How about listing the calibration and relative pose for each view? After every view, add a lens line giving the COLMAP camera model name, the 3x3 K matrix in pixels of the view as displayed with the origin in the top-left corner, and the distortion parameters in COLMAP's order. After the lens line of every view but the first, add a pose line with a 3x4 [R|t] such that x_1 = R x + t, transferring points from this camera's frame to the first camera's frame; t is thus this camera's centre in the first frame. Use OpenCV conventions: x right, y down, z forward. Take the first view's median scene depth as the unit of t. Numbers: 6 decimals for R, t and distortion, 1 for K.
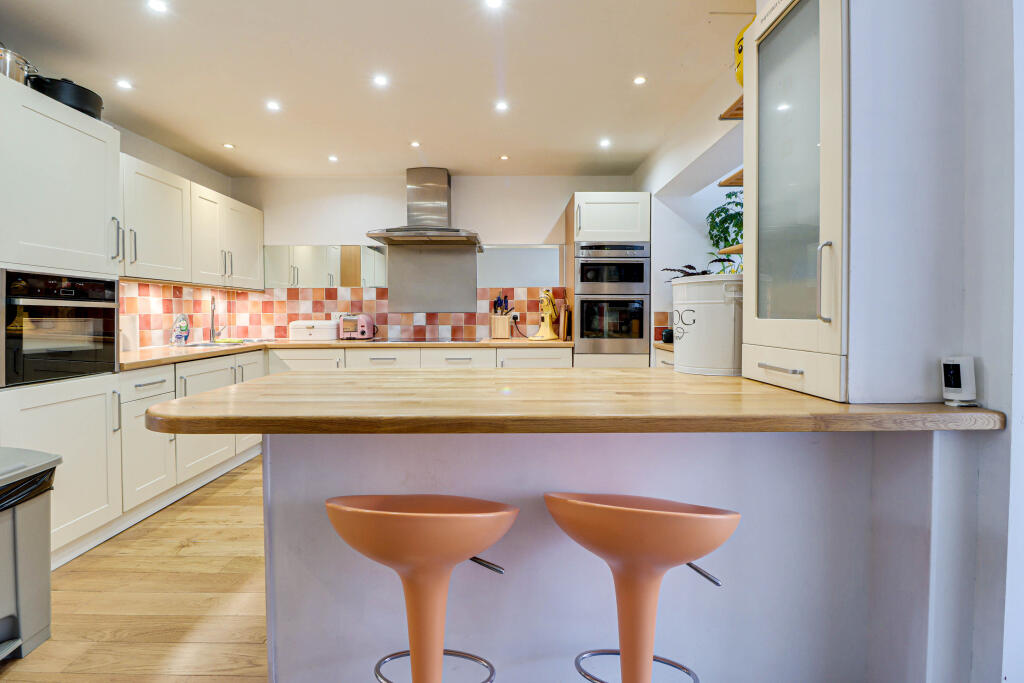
lens RADIAL K [[486.6, 0, 512.0], [0, 486.6, 341.5], [0, 0, 1]] dist [0.000659, -0.000418]
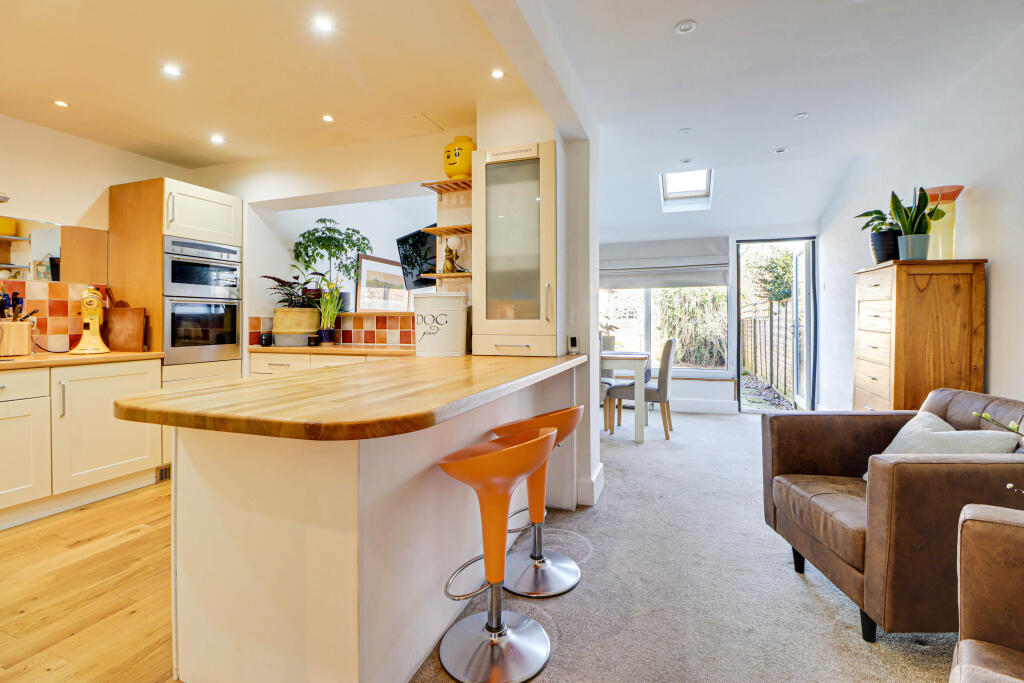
lens RADIAL K [[486.6, 0, 512.0], [0, 486.6, 341.5], [0, 0, 1]] dist [0.000659, -0.000418]
pose [[0.358630, -0.041415, 0.932560, -0.463154], [0.056889, 0.998128, 0.022450, -0.001366], [-0.931745, 0.045001, 0.360315, 0.126924]]
